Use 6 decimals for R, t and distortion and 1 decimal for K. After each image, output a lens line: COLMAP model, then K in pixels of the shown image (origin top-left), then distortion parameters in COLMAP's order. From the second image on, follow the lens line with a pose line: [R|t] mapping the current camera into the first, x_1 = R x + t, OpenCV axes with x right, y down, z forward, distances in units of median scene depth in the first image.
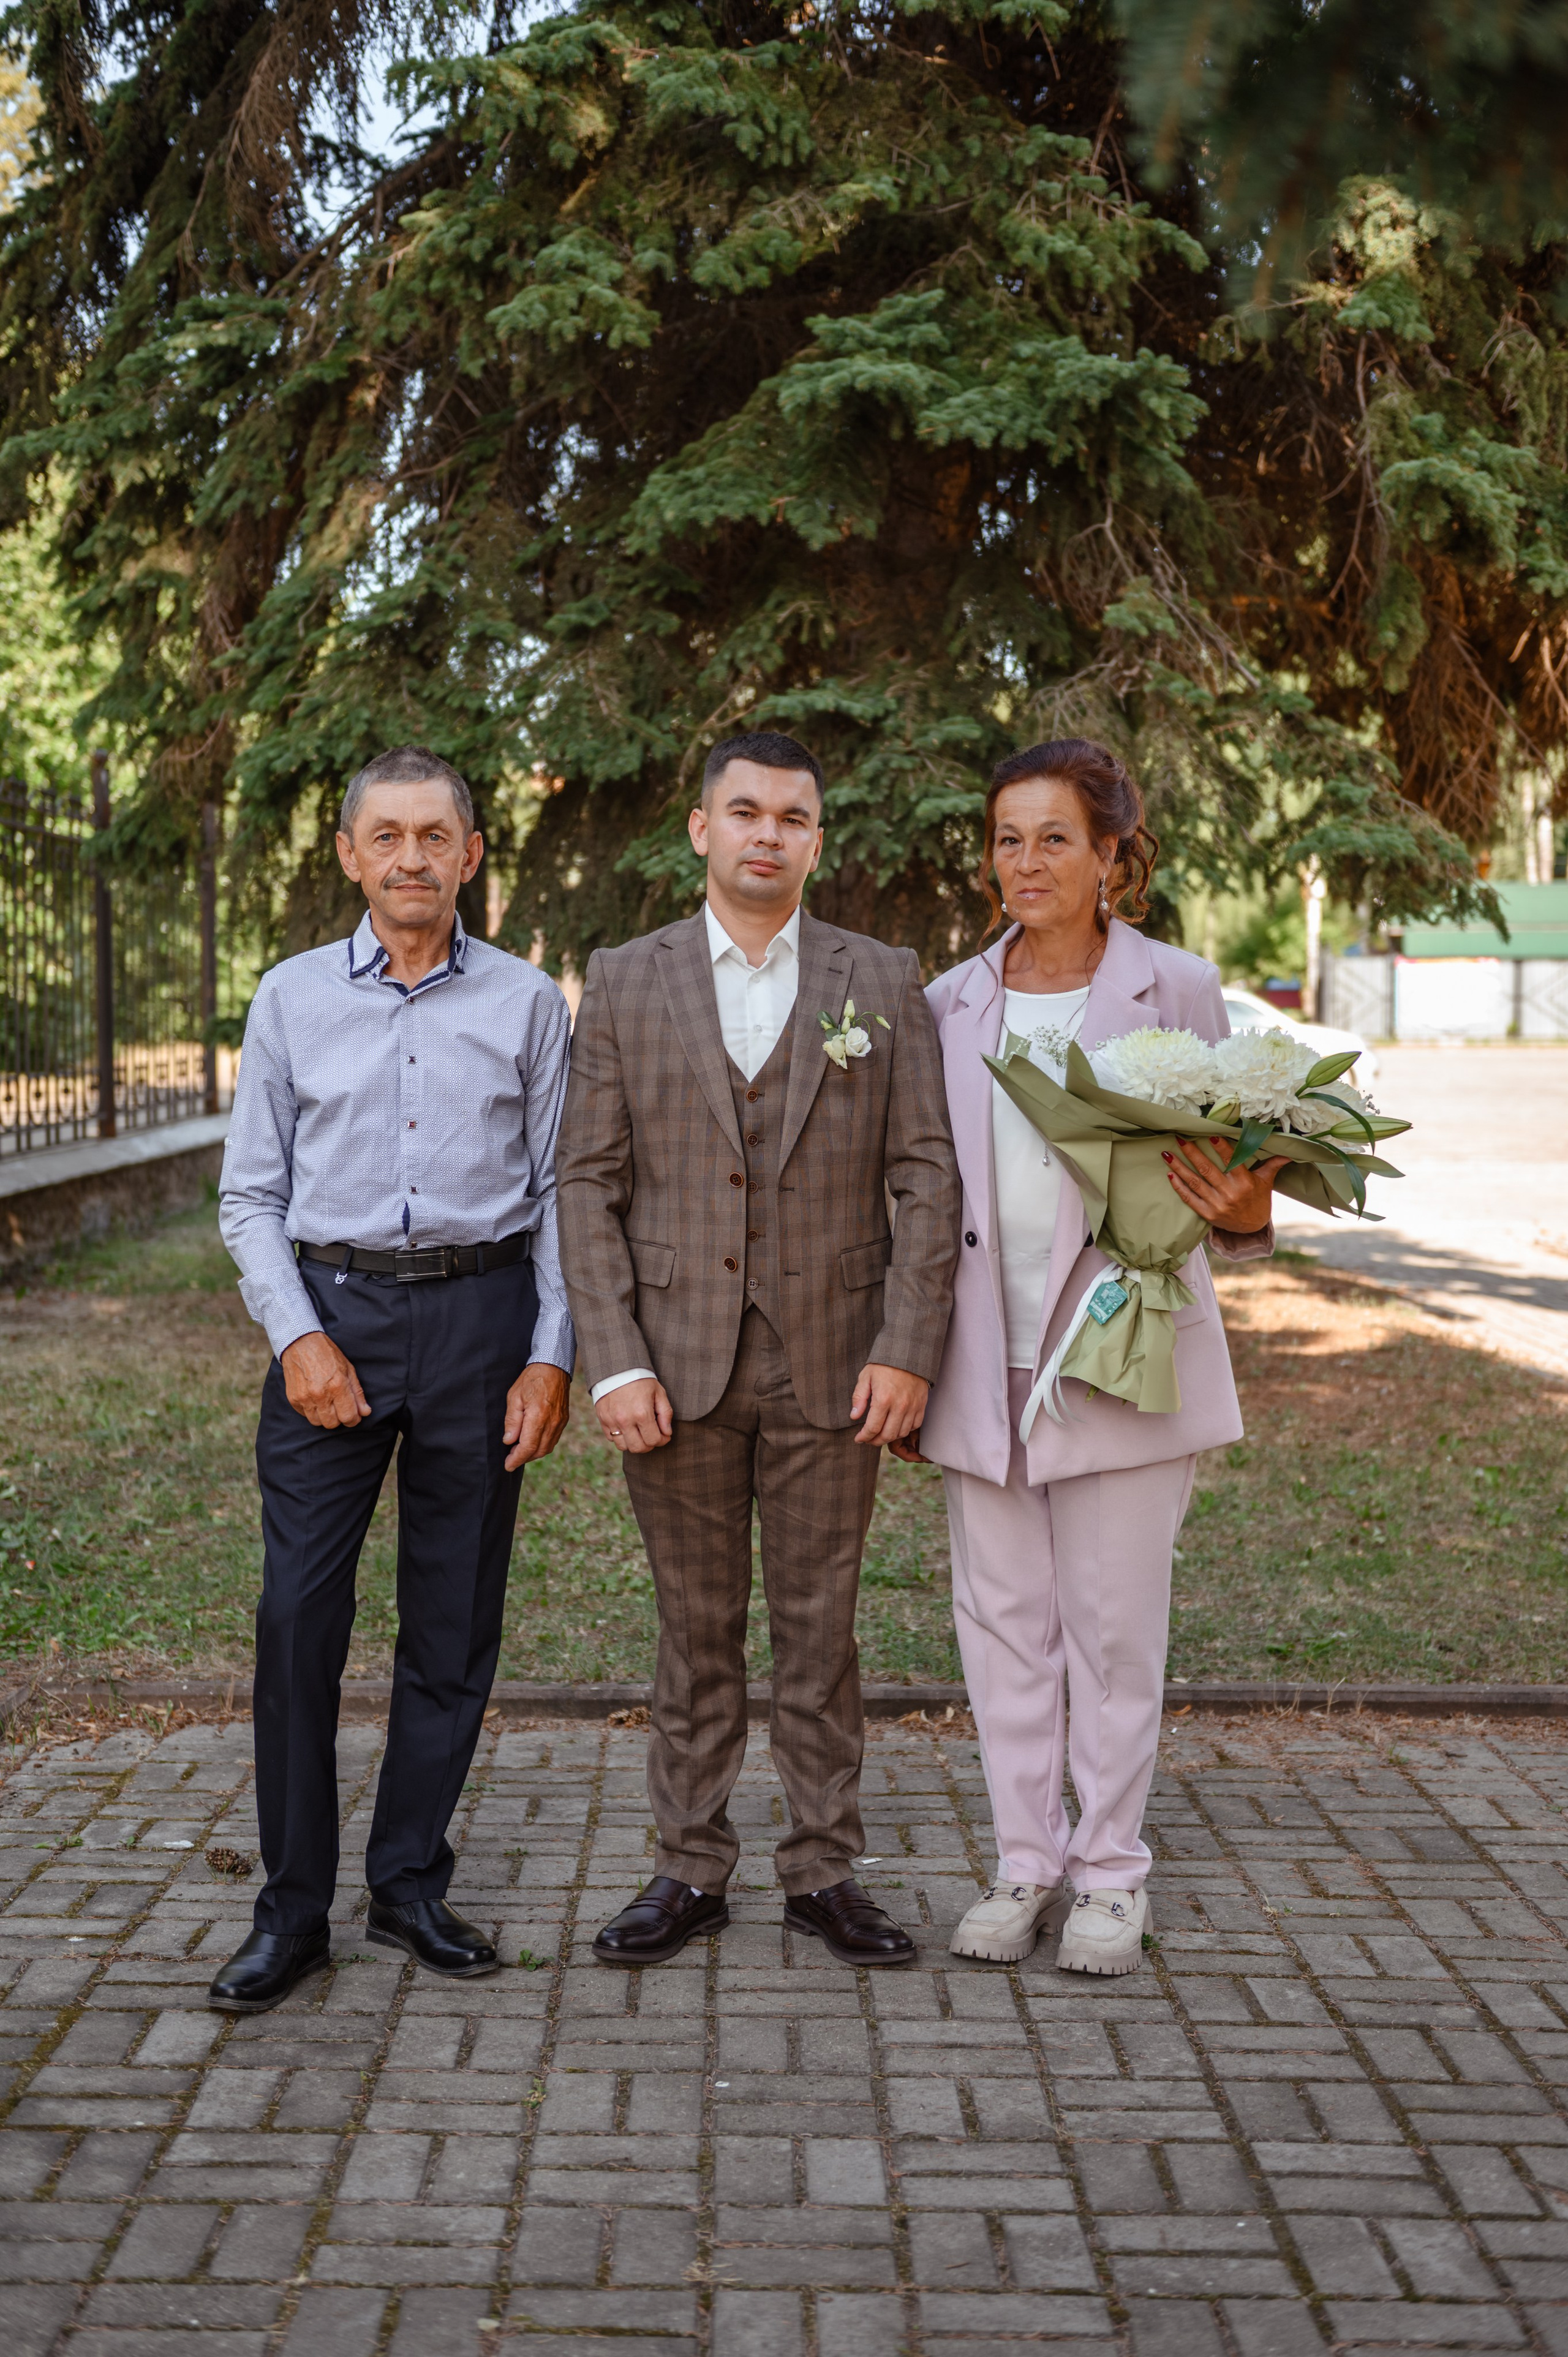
lens RADIAL K [[2923.8, 0, 786.2], [0, 2923.8, 1175.3], [0, 0, 1]] dist [0.006228, 0.021686]
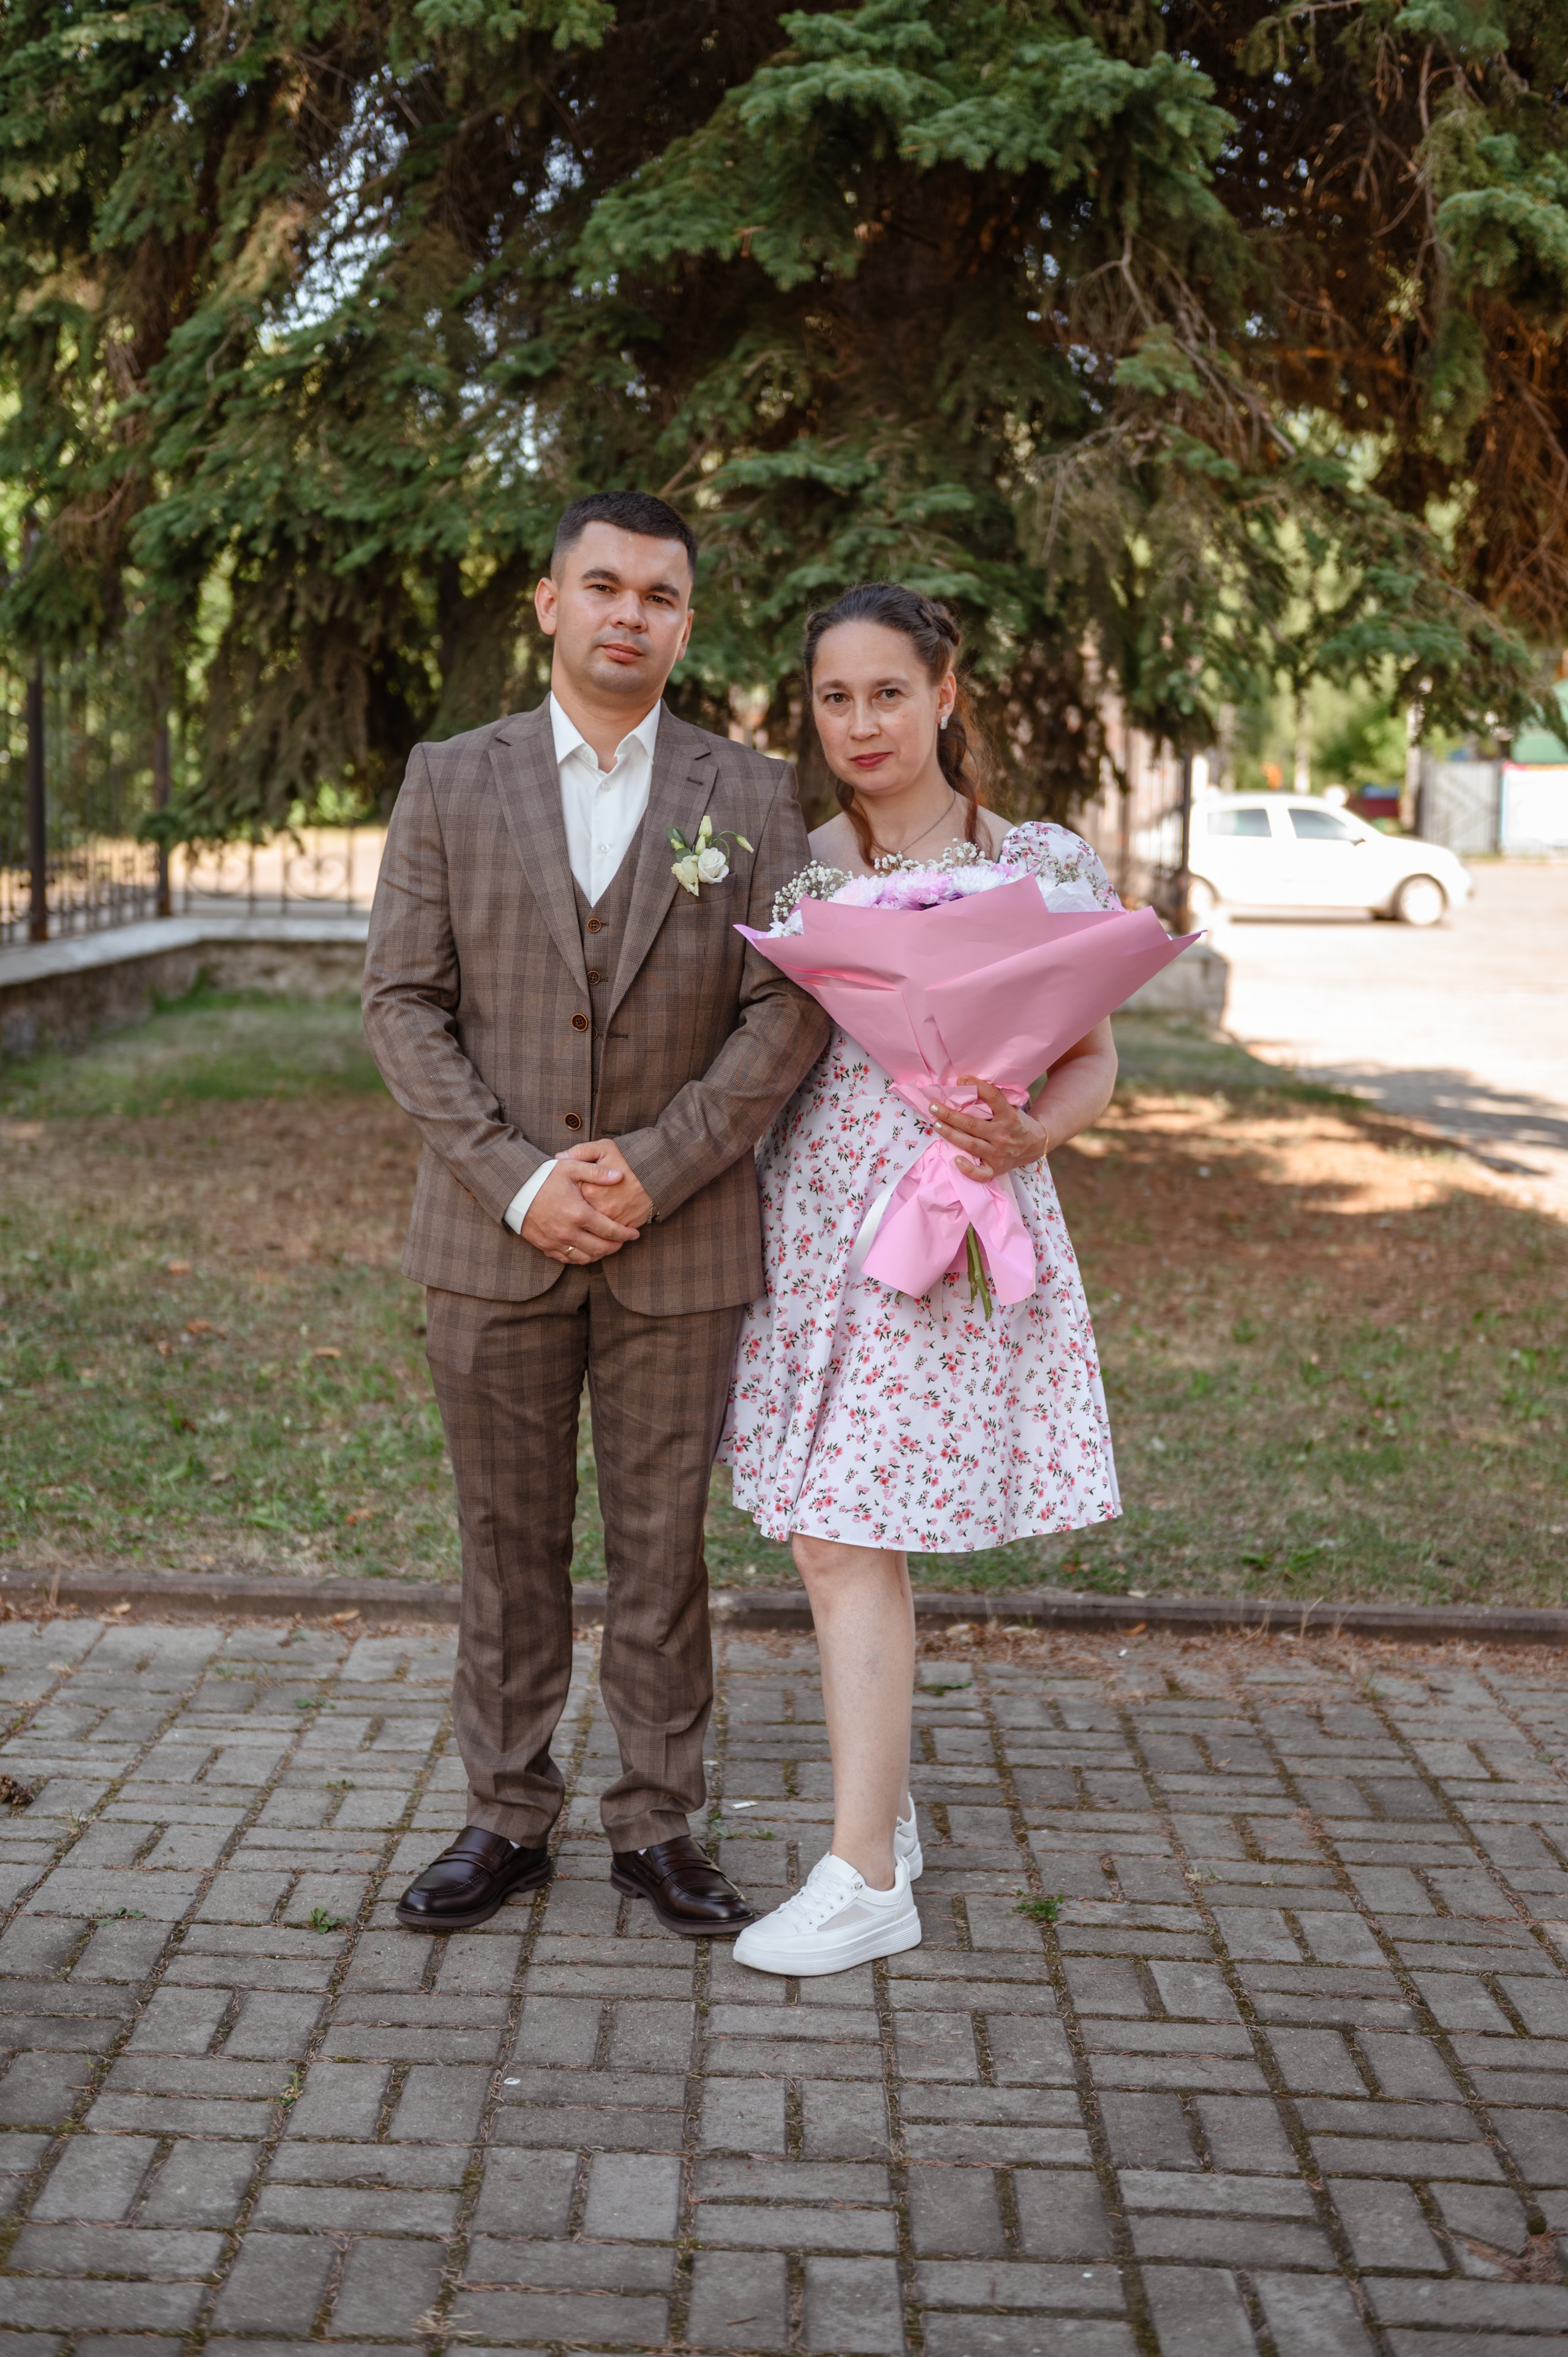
lens RADIAL K [[3164.6, 0, 776.1], [0, 3164.6, 1178.3], [0, 0, 1]] dist [0.015495, 0.017872]
pose [[0.999592, 0.019762, -0.020631, 0.054528], [-0.018496, 0.998038, 0.059812, -0.008654], [0.021772, -0.059406, 0.997996, 0.069620]]
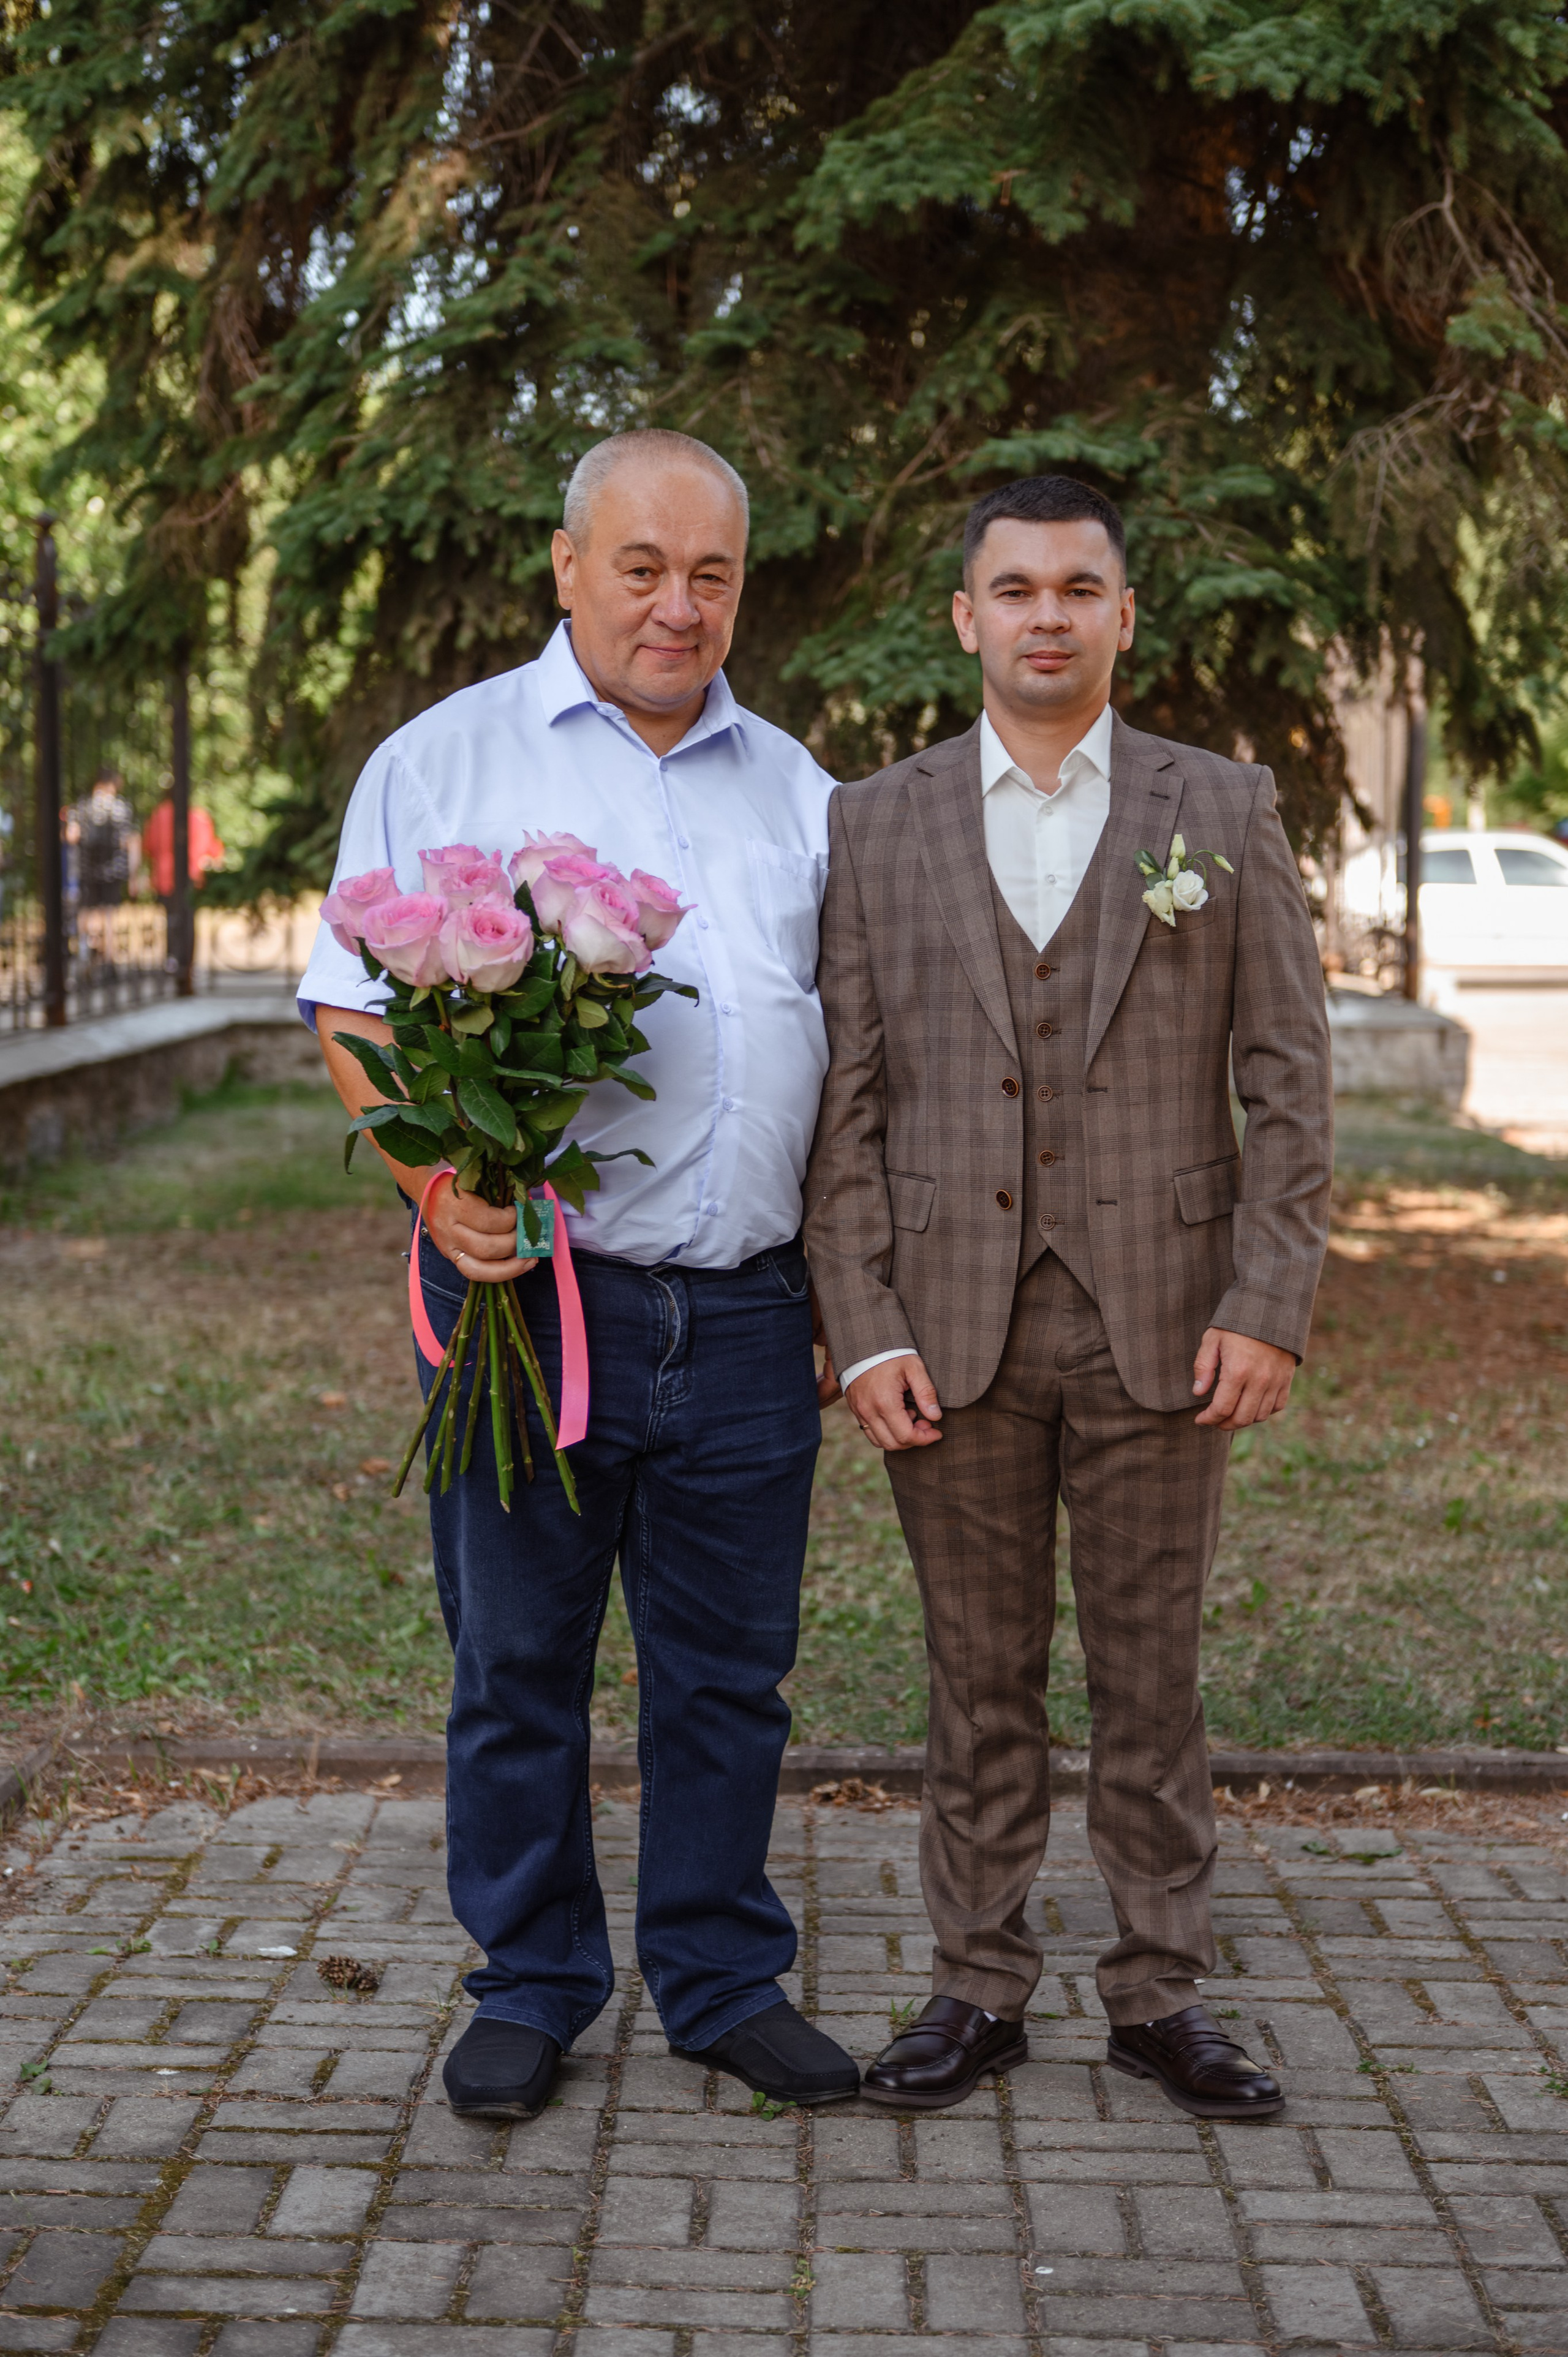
lens RADIAL K [[3892.8, 0, 778.9], [0, 3892.8, 1187.6], [0, 0, 1]] dist [0.023588, -0.014633]
pose [[0.999557, 0.004558, -0.029407, -0.048780], [-0.003768, 0.999632, 0.026874, 0.002382], [0.029518, -0.026752, 0.999206, -0.003949]]
